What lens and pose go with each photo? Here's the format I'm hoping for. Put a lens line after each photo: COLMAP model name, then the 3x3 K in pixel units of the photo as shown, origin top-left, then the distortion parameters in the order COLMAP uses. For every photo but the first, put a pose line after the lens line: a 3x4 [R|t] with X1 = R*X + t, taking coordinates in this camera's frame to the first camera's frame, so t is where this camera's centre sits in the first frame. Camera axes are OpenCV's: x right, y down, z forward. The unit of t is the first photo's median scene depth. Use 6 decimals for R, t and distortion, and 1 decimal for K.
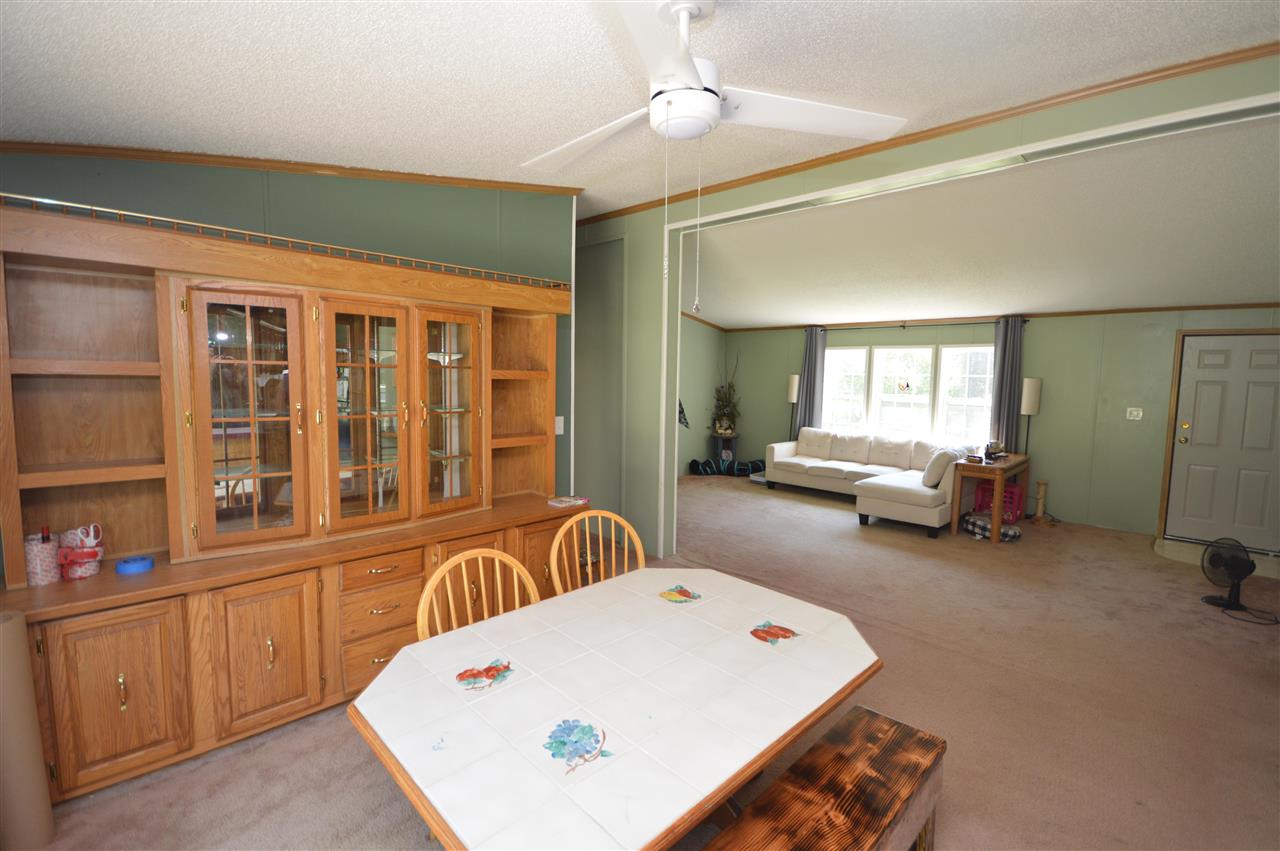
lens RADIAL K [[568.1, 0, 644.9], [0, 568.1, 422.3], [0, 0, 1]] dist [0.002873, -0.008791]
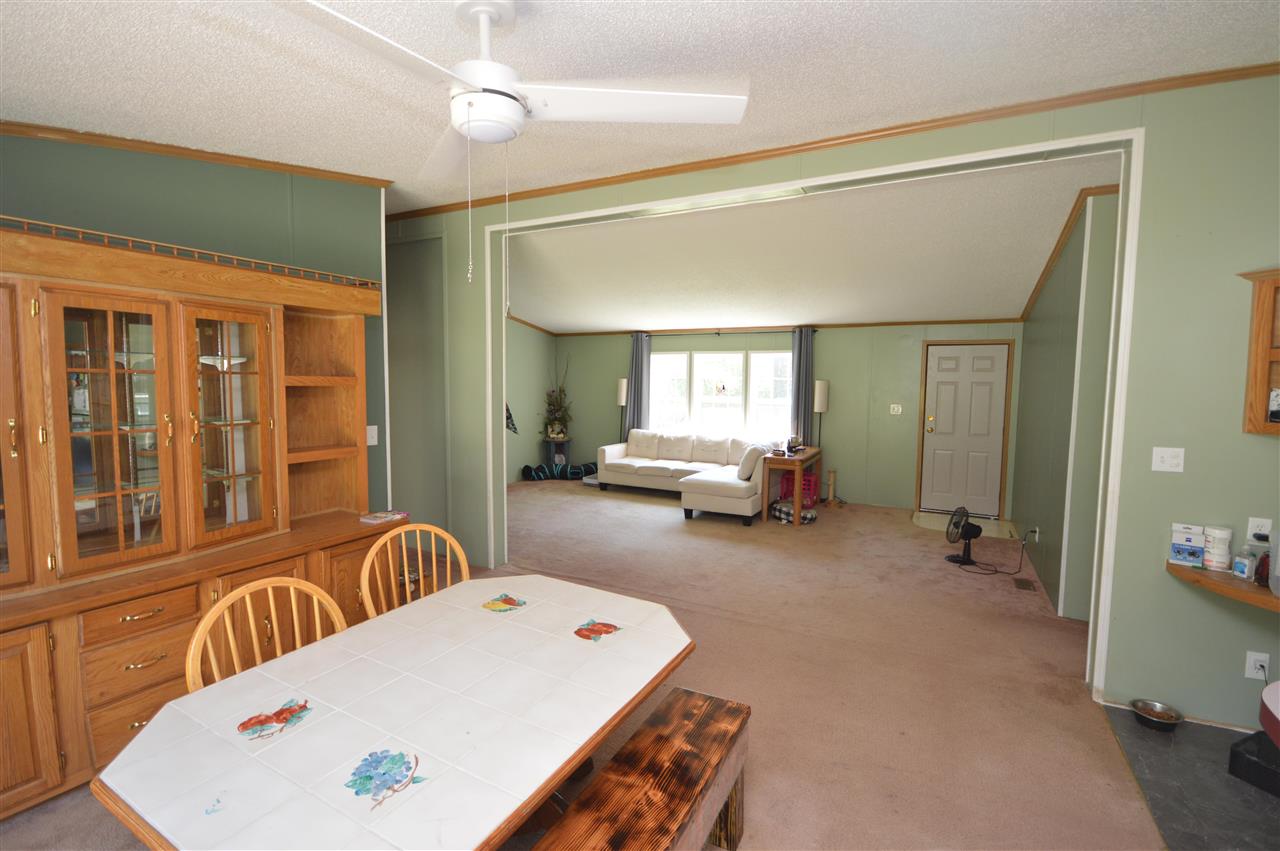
lens RADIAL K [[568.1, 0, 645.9], [0, 568.1, 422.6], [0, 0, 1]] dist [0.002873, -0.008791]
pose [[0.958232, -0.027659, 0.284653, 0.014988], [0.029435, 0.999565, -0.001962, -0.000279], [-0.284474, 0.010259, 0.958629, -0.009082]]
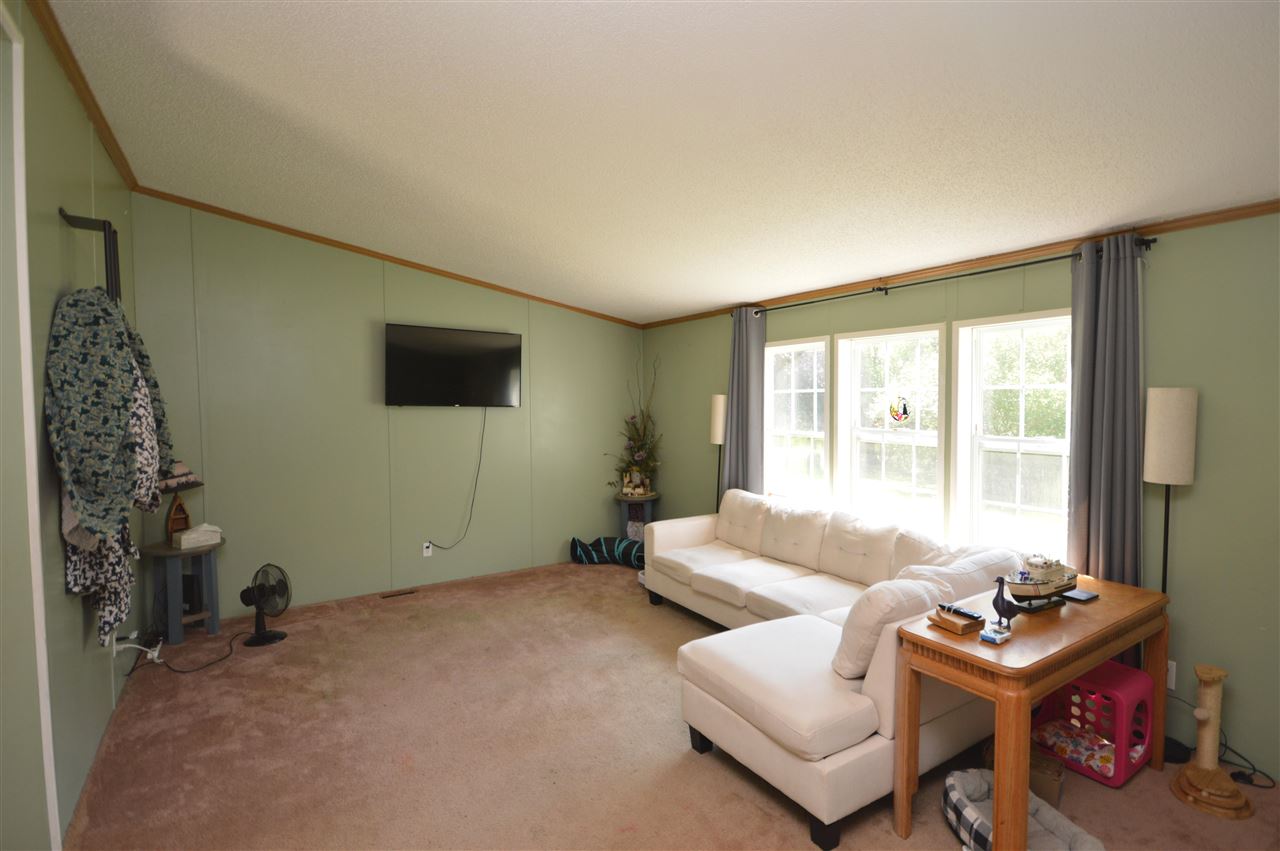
lens RADIAL K [[610.0, 0, 643.4], [0, 610.0, 423.1], [0, 0, 1]] dist [0.009414, -0.006084]
pose [[0.974538, -0.014921, -0.223726, 0.760550], [0.004641, 0.998912, -0.046404, -0.064866], [0.224175, 0.044184, 0.973547, 0.925862]]
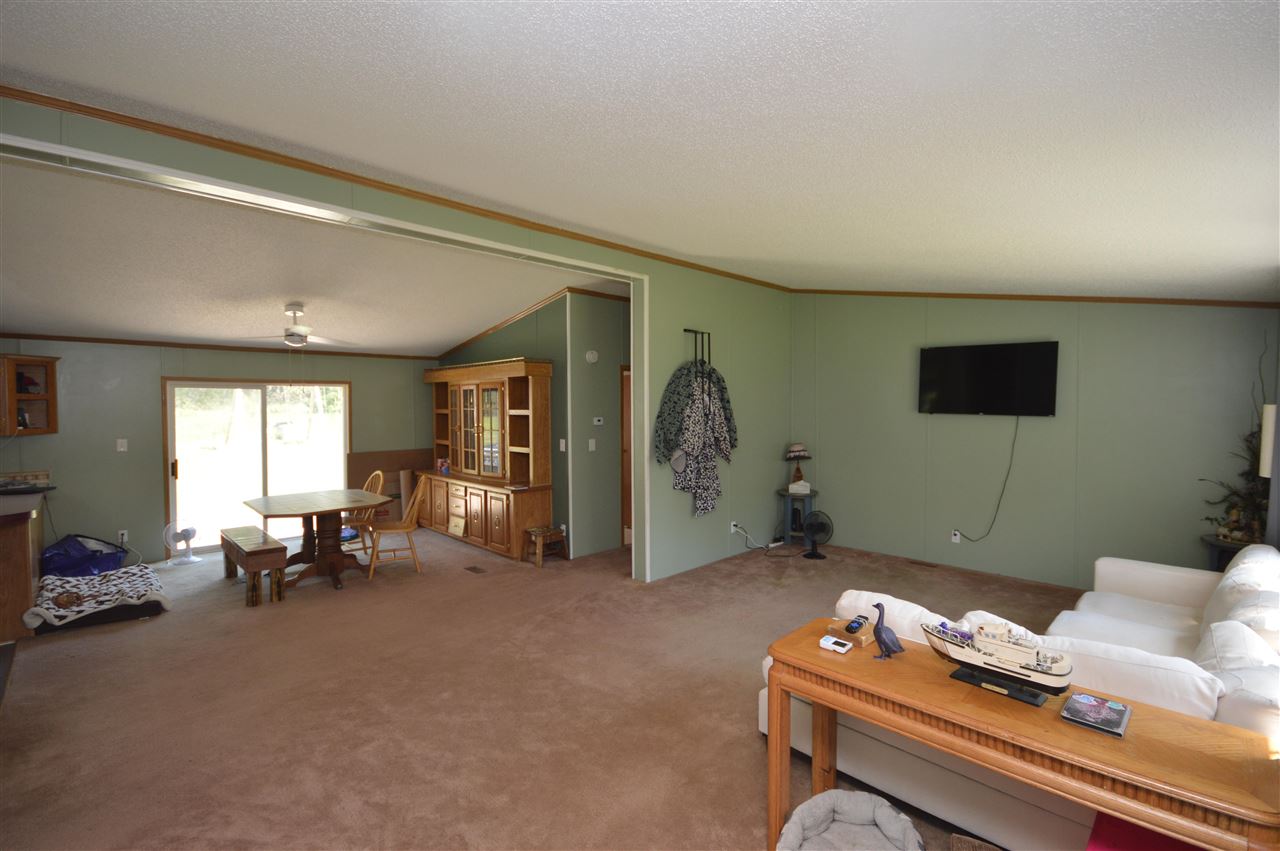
lens RADIAL K [[568.1, 0, 641.6], [0, 568.1, 423.2], [0, 0, 1]] dist [0.002873, -0.008791]
pose [[-0.018908, 0.012204, -0.999747, 1.513440], [-0.078855, 0.996792, 0.013659, -0.100436], [0.996707, 0.079094, -0.017885, 1.370307]]
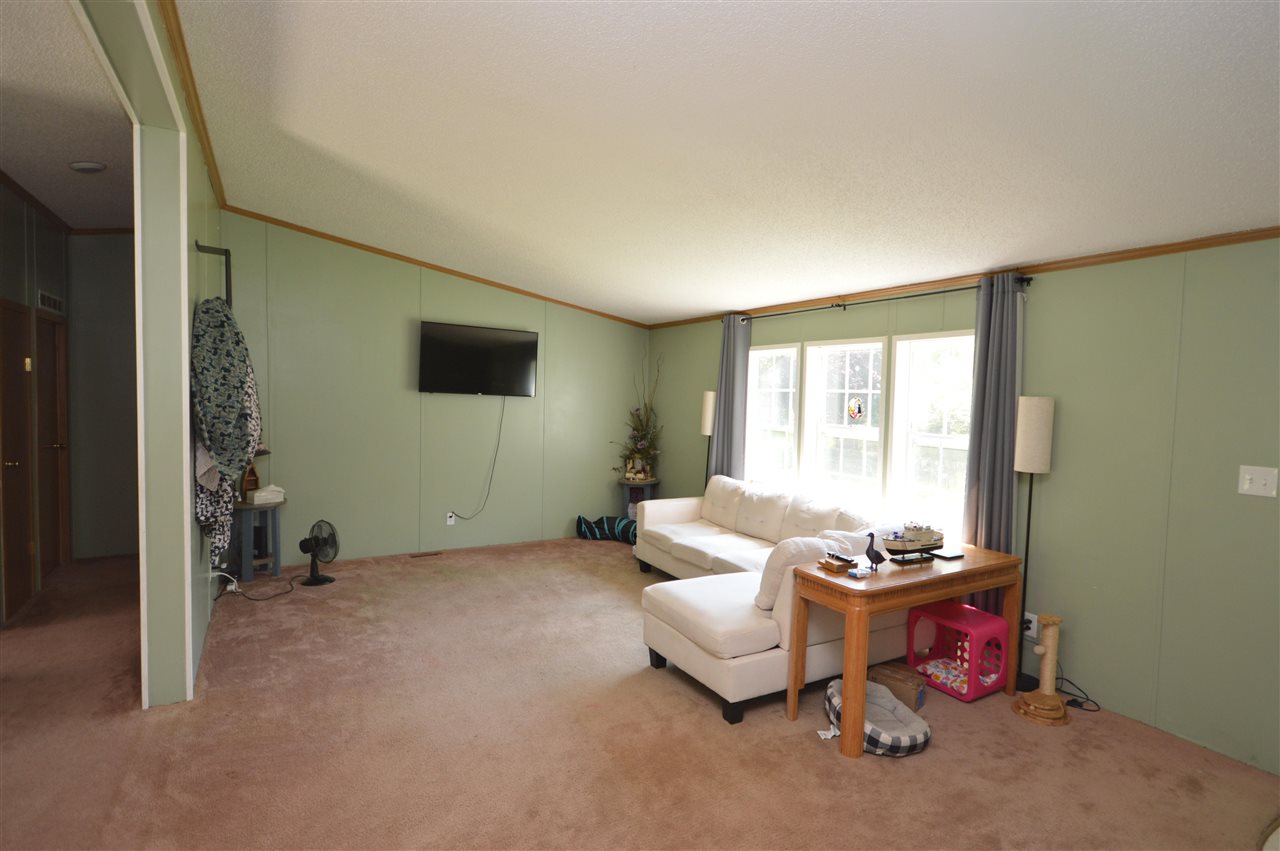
lens RADIAL K [[642.4, 0, 642.3], [0, 642.4, 423.3], [0, 0, 1]] dist [-0.002573, 0.001915]
pose [[0.962012, 0.018675, -0.272367, 0.903966], [-0.030084, 0.998833, -0.037773, -0.043542], [0.271344, 0.044532, 0.961452, 0.687516]]
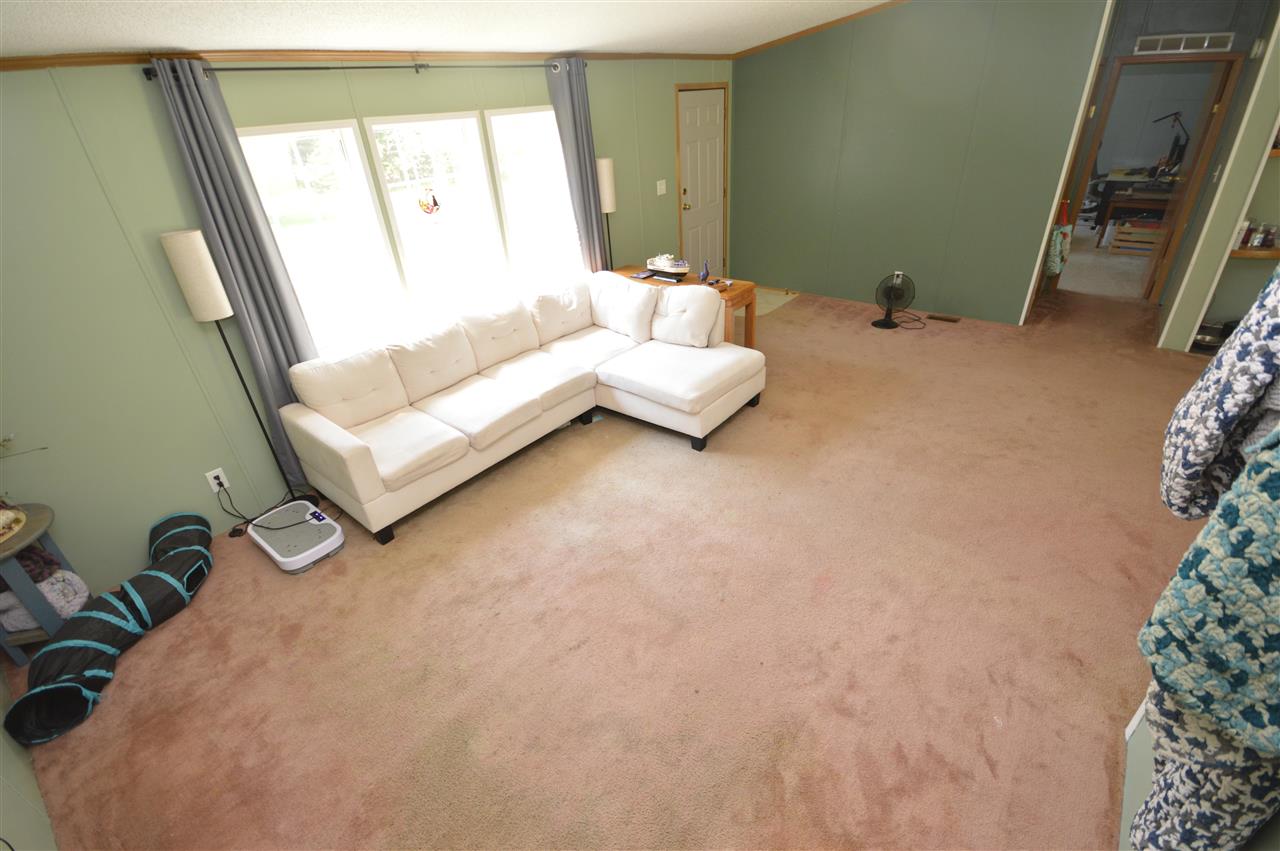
lens RADIAL K [[568.1, 0, 645.9], [0, 568.1, 427.0], [0, 0, 1]] dist [0.002873, -0.008791]
pose [[-0.100757, -0.509220, 0.854718, -0.201479], [0.143250, 0.842713, 0.518954, -0.278457], [-0.984544, 0.174727, -0.011963, 1.801216]]
